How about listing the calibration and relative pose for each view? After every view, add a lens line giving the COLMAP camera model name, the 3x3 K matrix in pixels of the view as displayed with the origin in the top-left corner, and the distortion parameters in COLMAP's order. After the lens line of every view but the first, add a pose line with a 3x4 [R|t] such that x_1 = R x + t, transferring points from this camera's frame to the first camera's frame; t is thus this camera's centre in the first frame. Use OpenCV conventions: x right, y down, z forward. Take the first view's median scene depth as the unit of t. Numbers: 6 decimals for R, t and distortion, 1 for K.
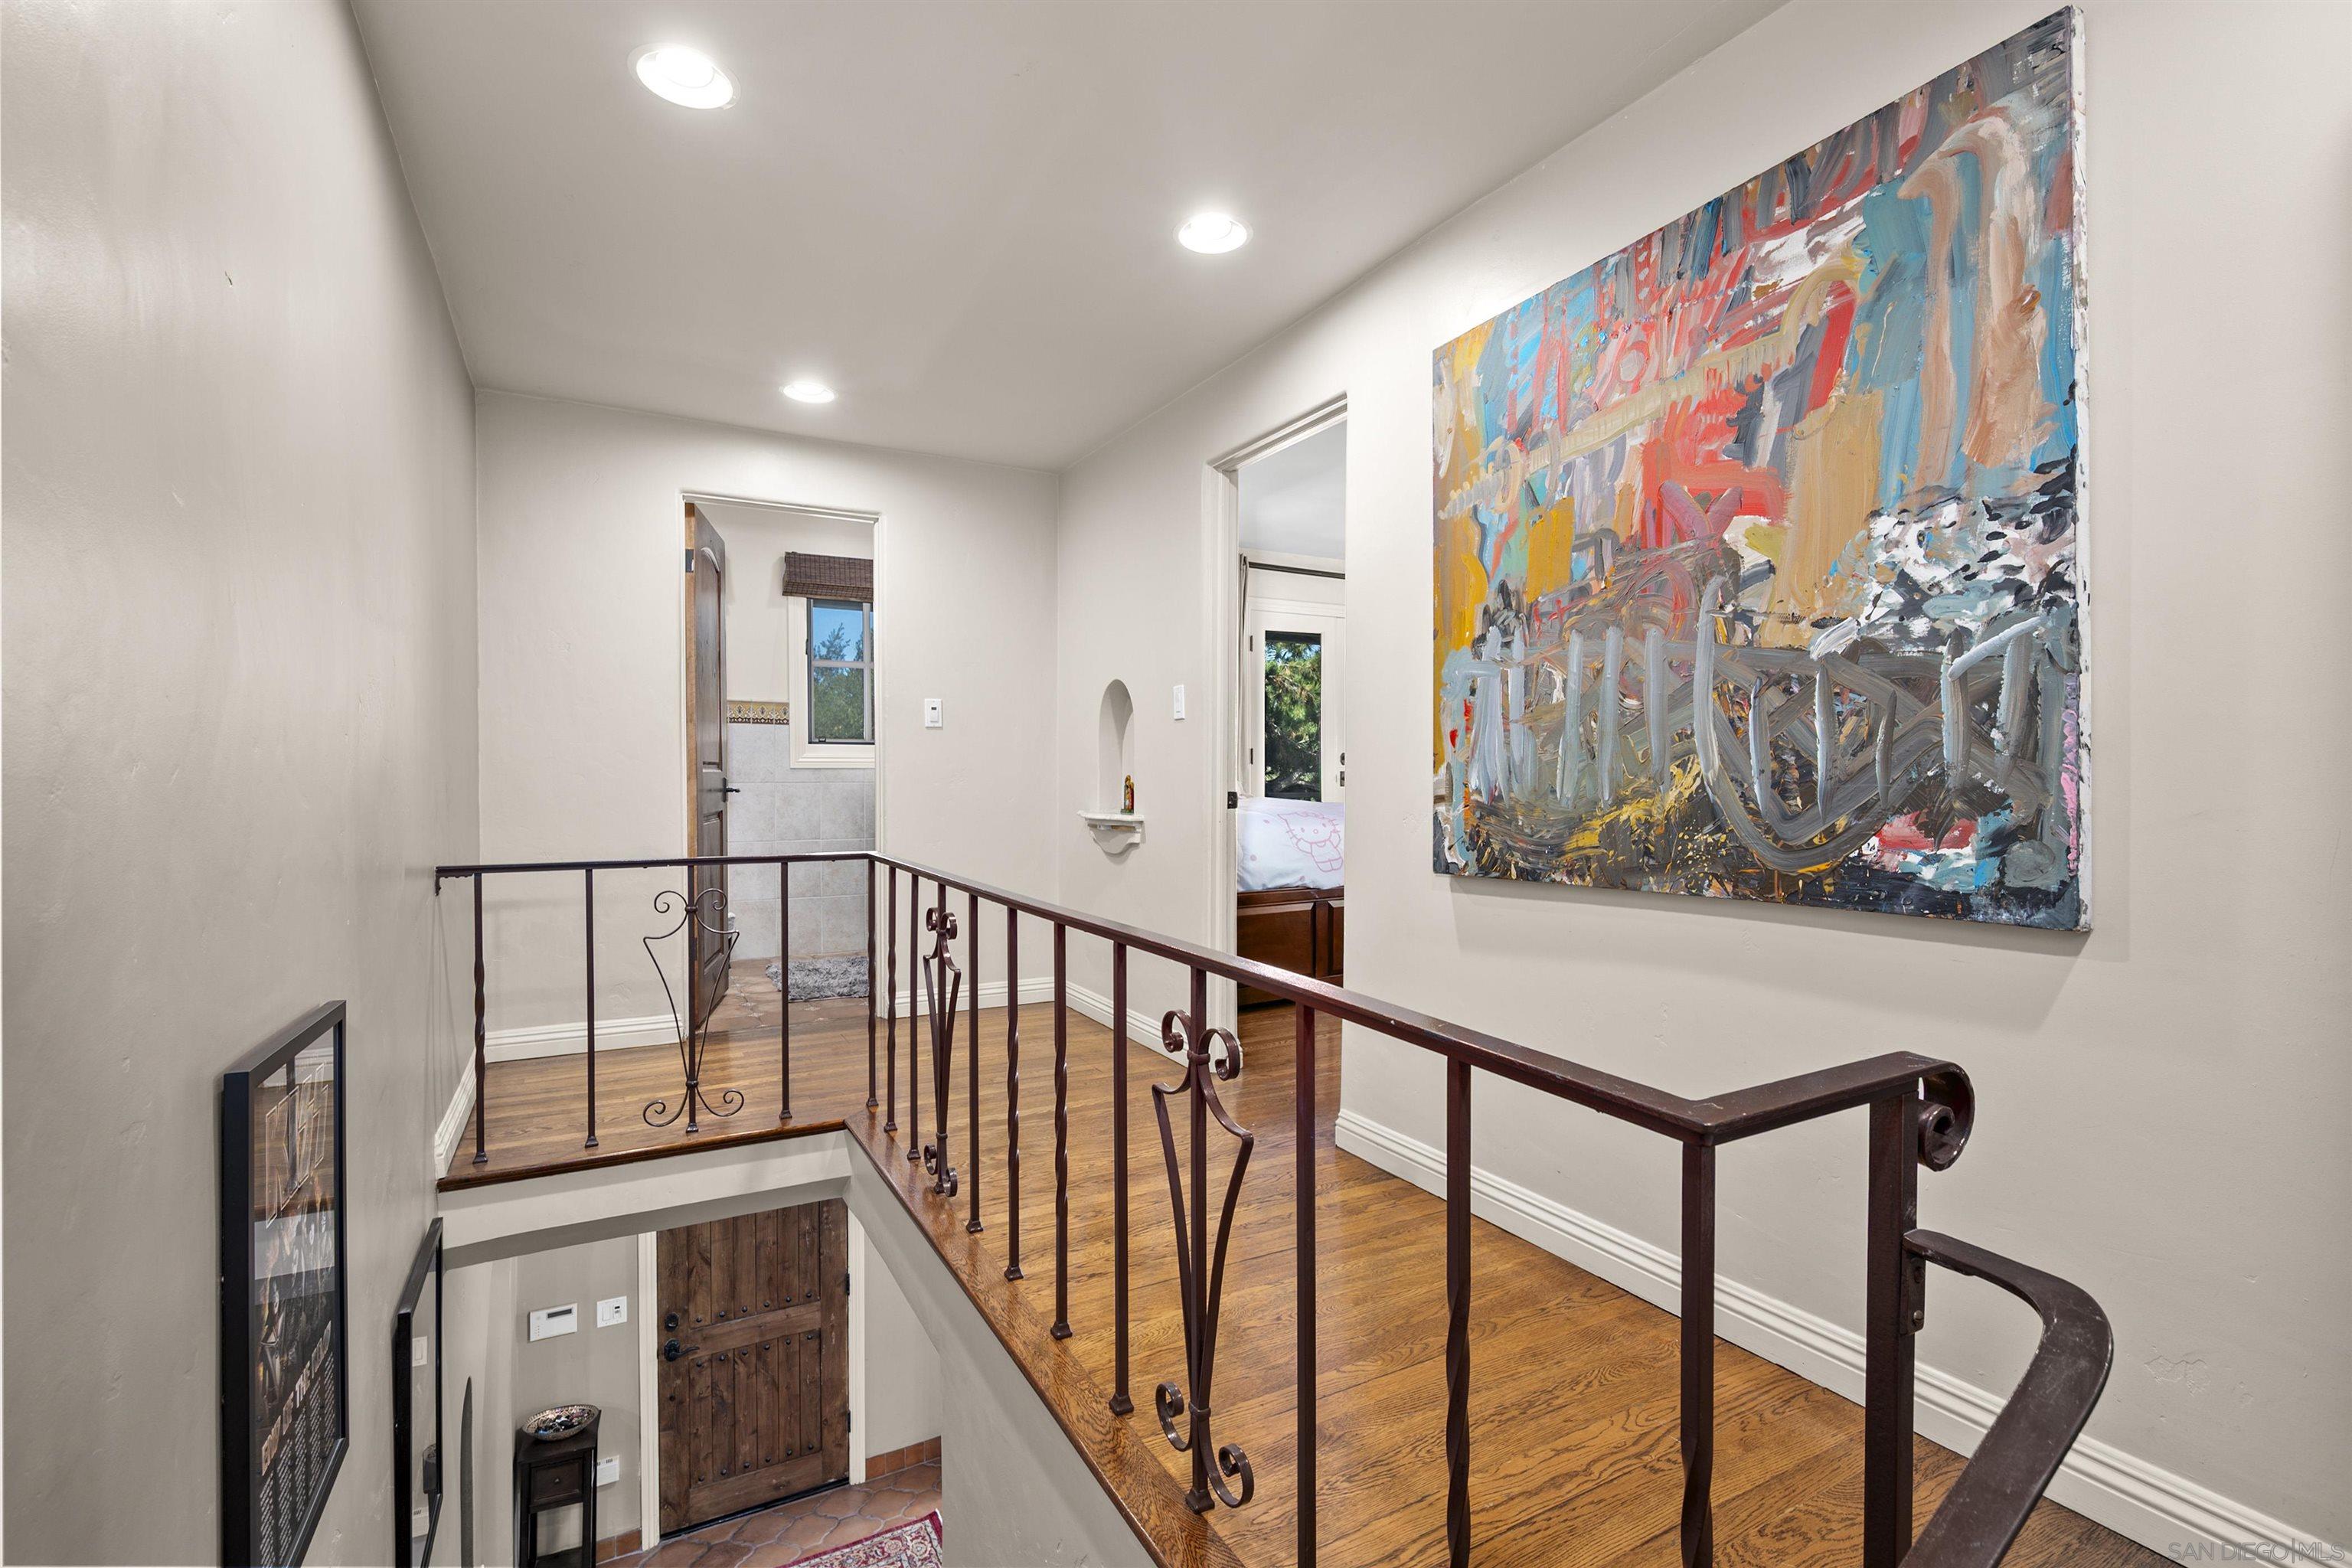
lens RADIAL K [[1054.3, 0, 1177.5], [0, 1054.3, 782.0], [0, 0, 1]] dist [0.000085, 0.000004]
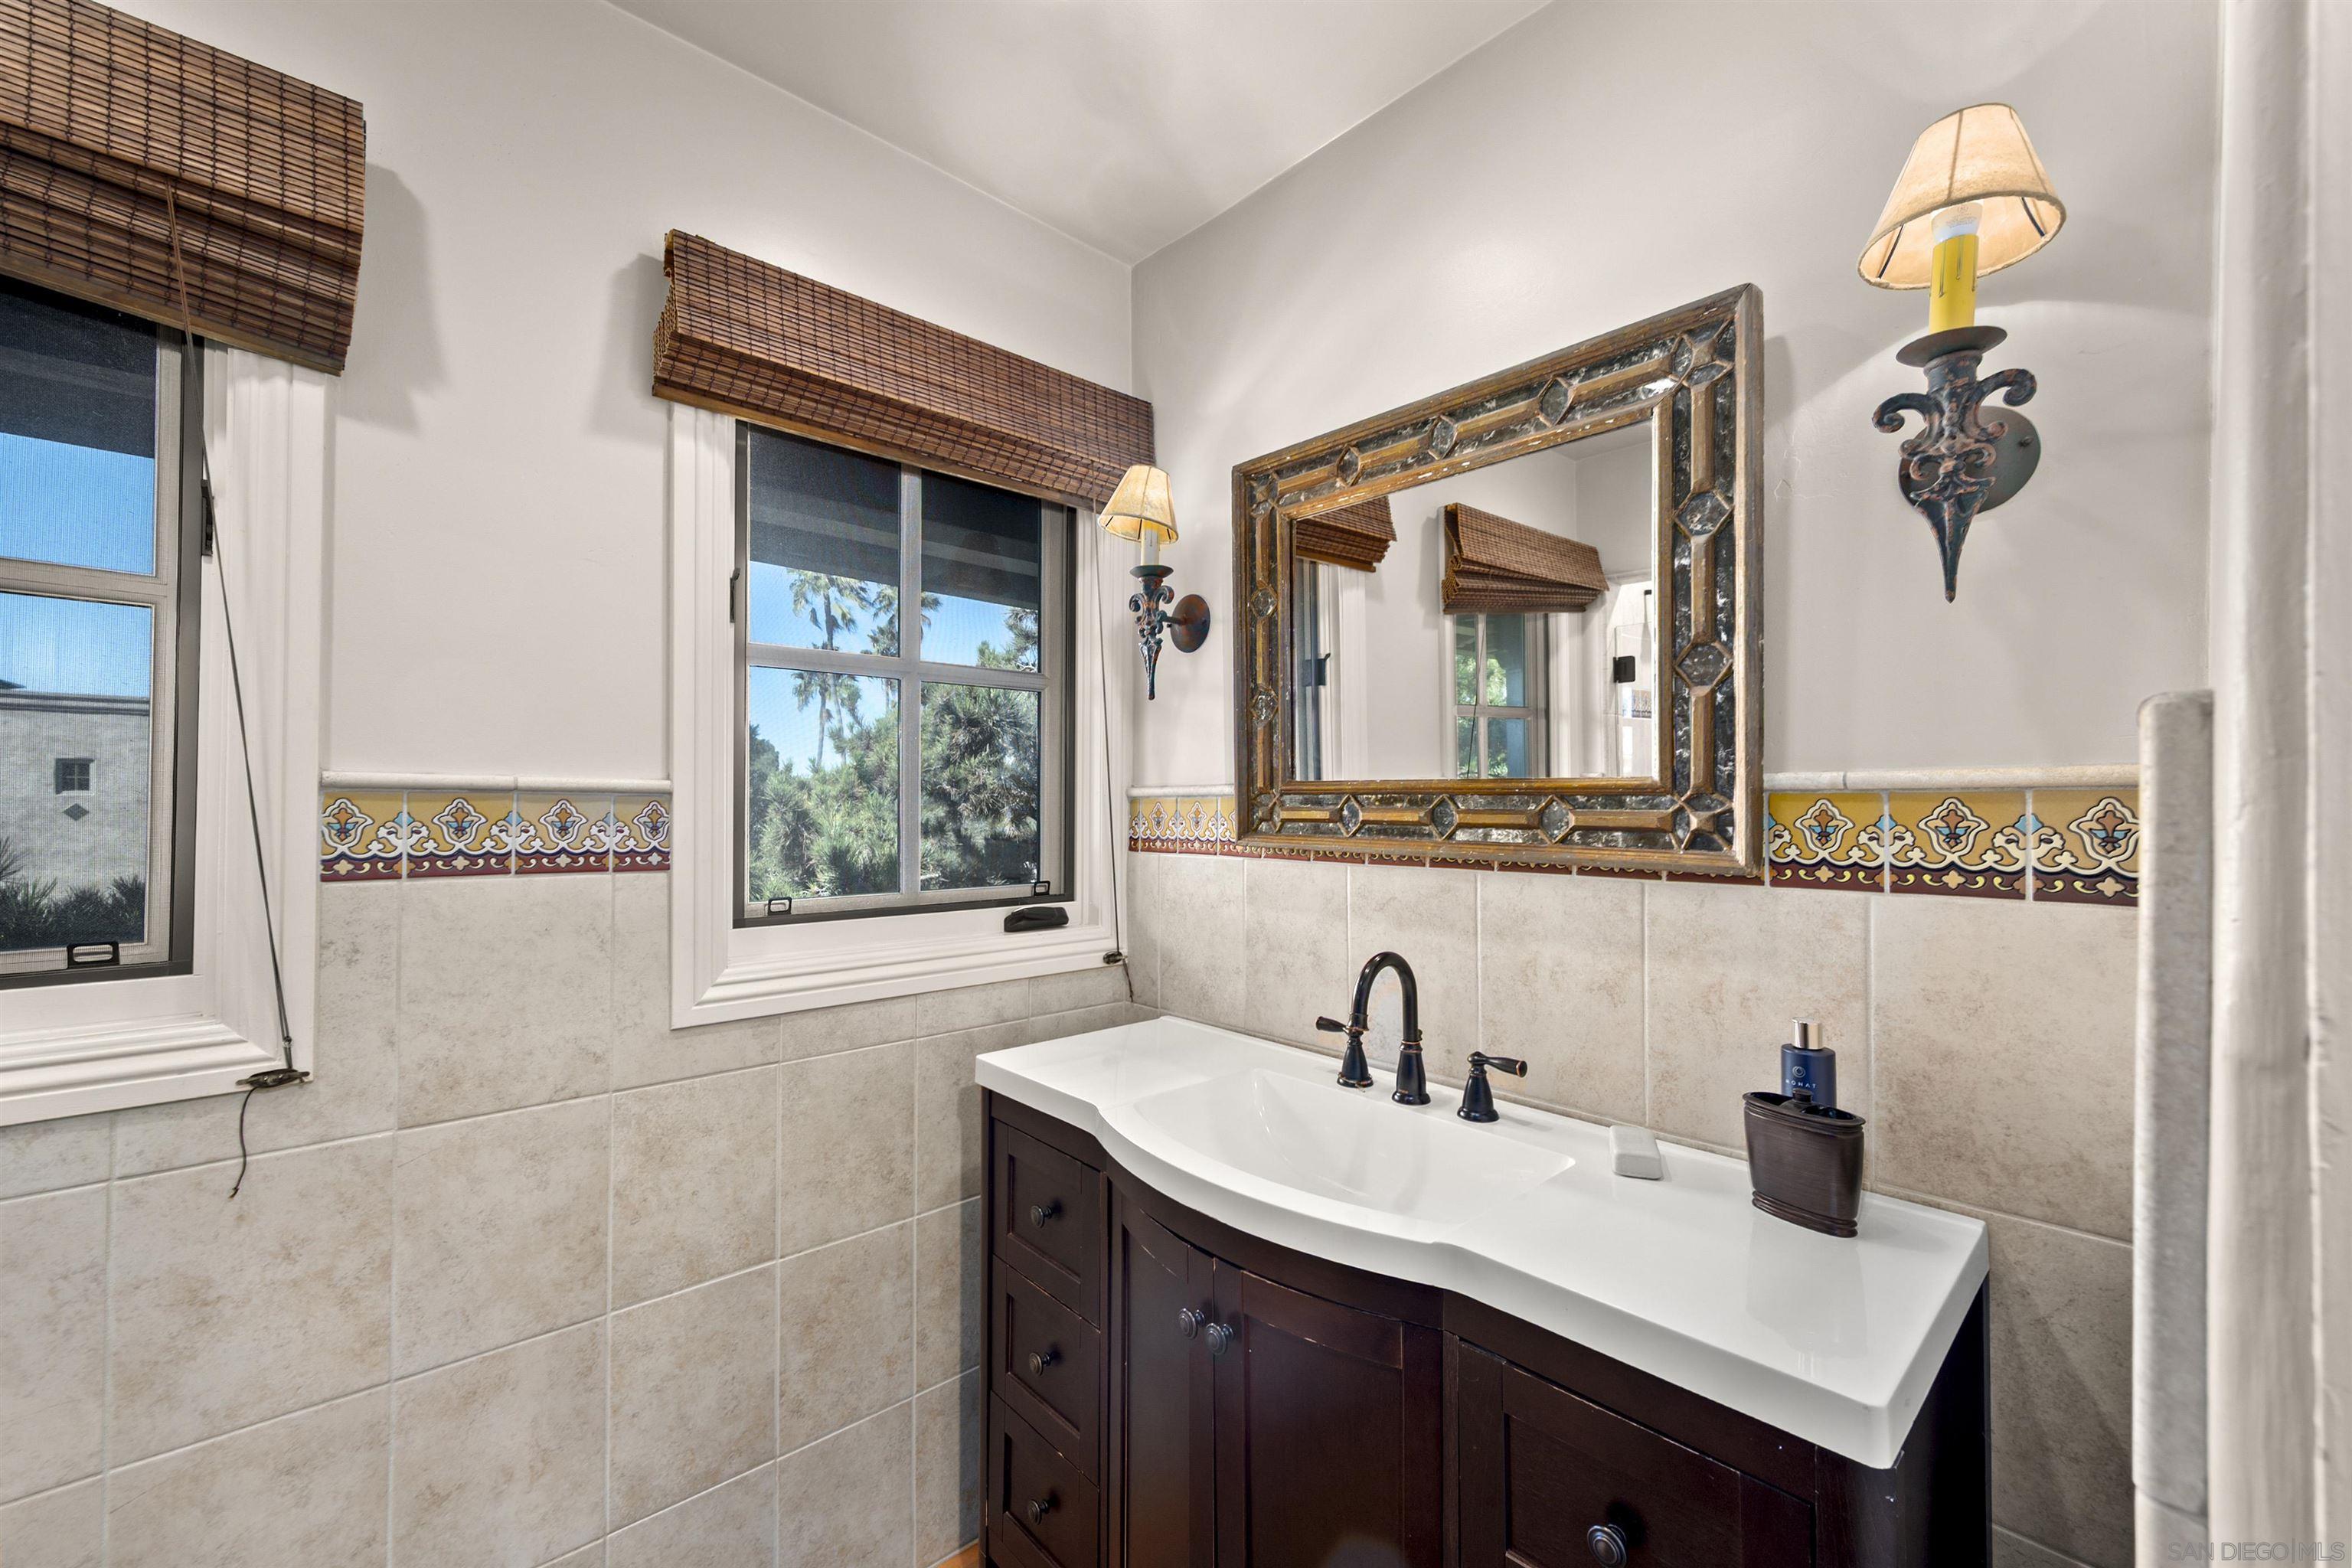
lens RADIAL K [[952.0, 0, 1177.5], [0, 952.0, 786.7], [0, 0, 1]] dist [-0.000253, -0.000012]
pose [[0.969304, 0.006965, 0.245767, -0.302195], [-0.001812, 0.999774, -0.021187, -0.070793], [-0.245859, 0.020092, 0.969097, 0.730124]]
